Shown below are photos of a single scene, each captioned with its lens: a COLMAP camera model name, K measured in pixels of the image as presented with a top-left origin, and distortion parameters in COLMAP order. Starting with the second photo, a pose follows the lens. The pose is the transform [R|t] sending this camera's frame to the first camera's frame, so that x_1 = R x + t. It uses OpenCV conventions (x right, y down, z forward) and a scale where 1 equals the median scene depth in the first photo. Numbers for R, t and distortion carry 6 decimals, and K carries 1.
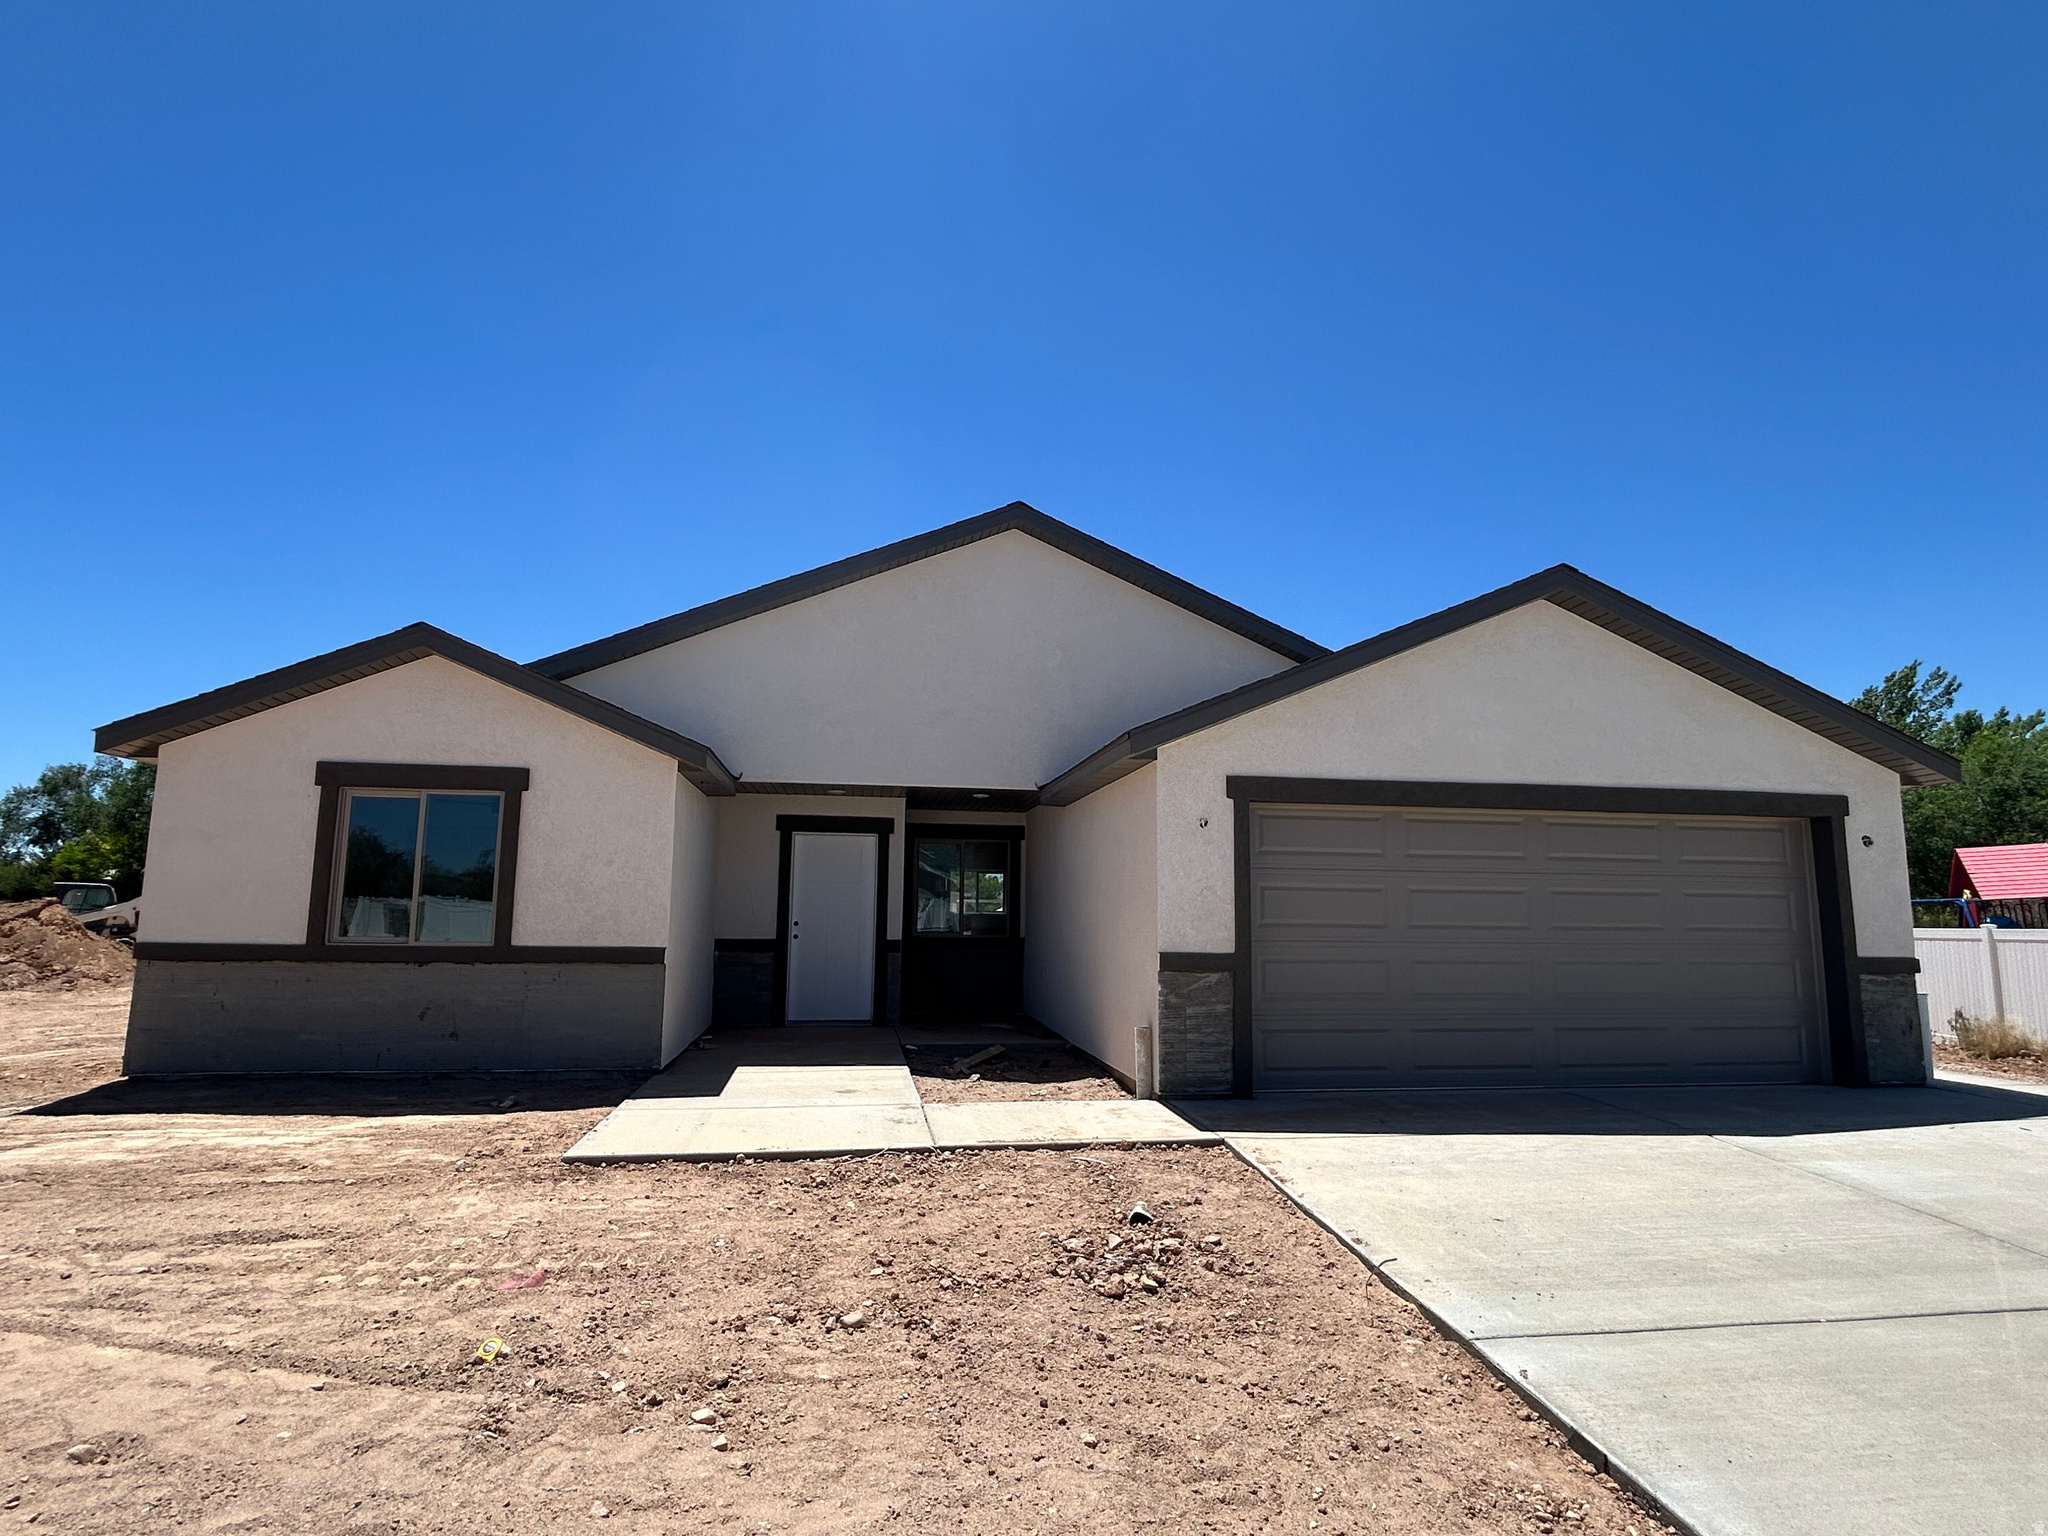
lens RADIAL K [[1085.7, 0, 1026.9], [0, 1085.7, 771.0], [0, 0, 1]] dist [-0.003799, 0.000540]
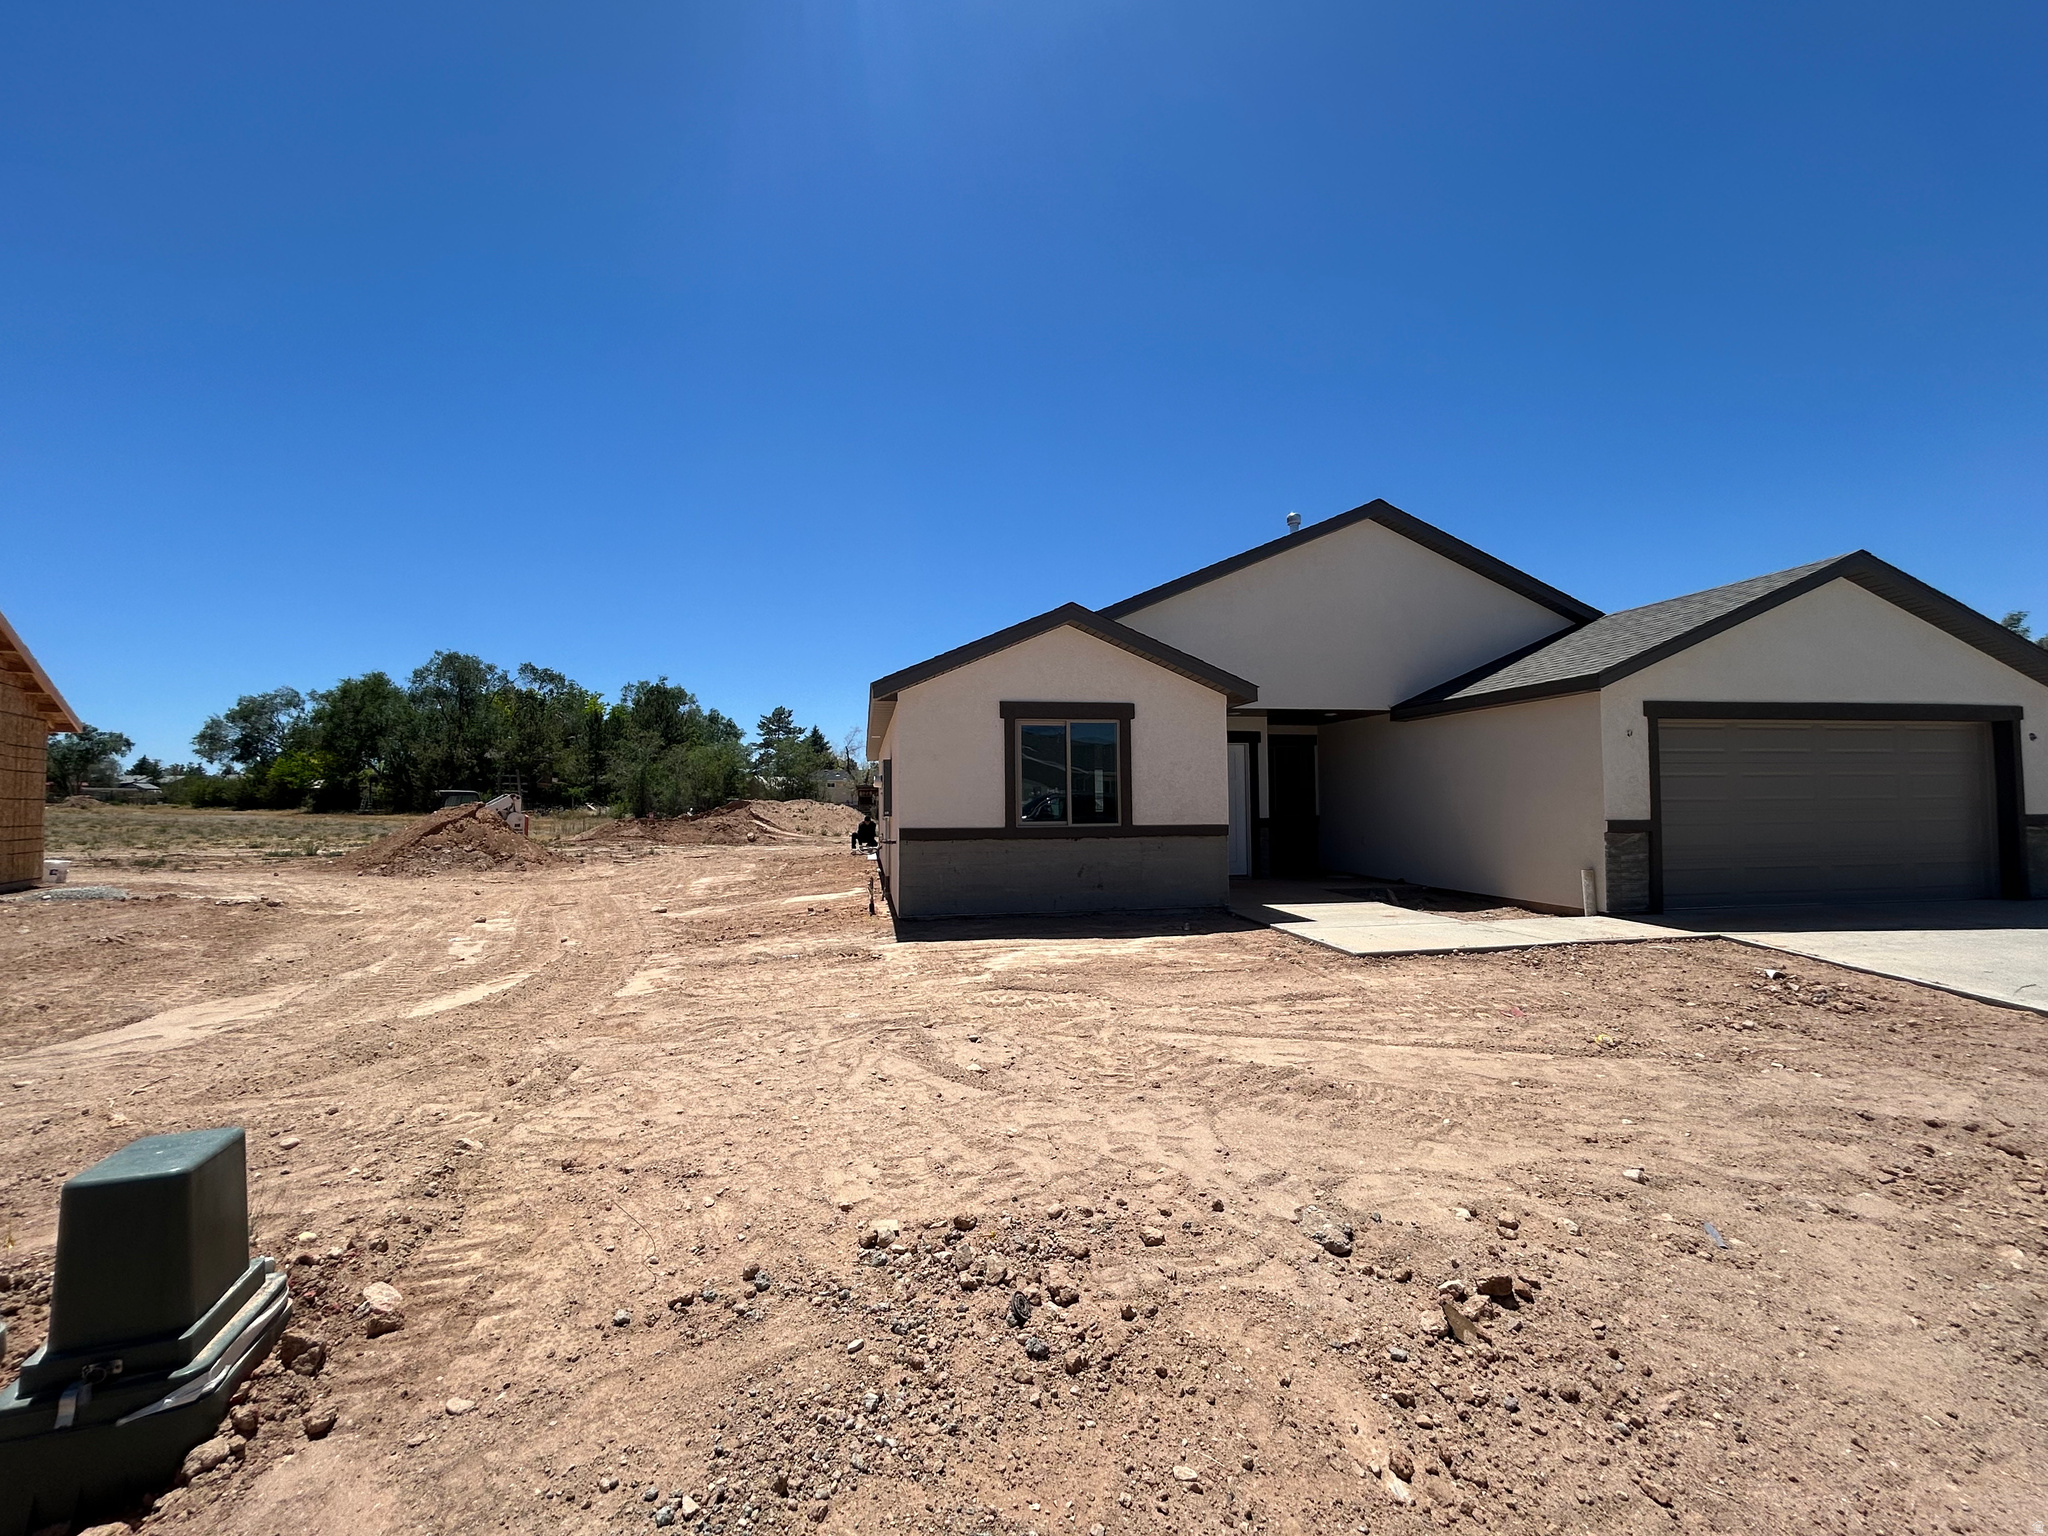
lens RADIAL K [[878.4, 0, 1029.7], [0, 878.4, 762.9], [0, 0, 1]] dist [-0.001039, -0.000137]
pose [[0.999614, -0.019005, 0.020288, -0.644895], [0.017150, 0.995972, 0.088008, -0.029475], [-0.021878, -0.087626, 0.995913, -0.169184]]
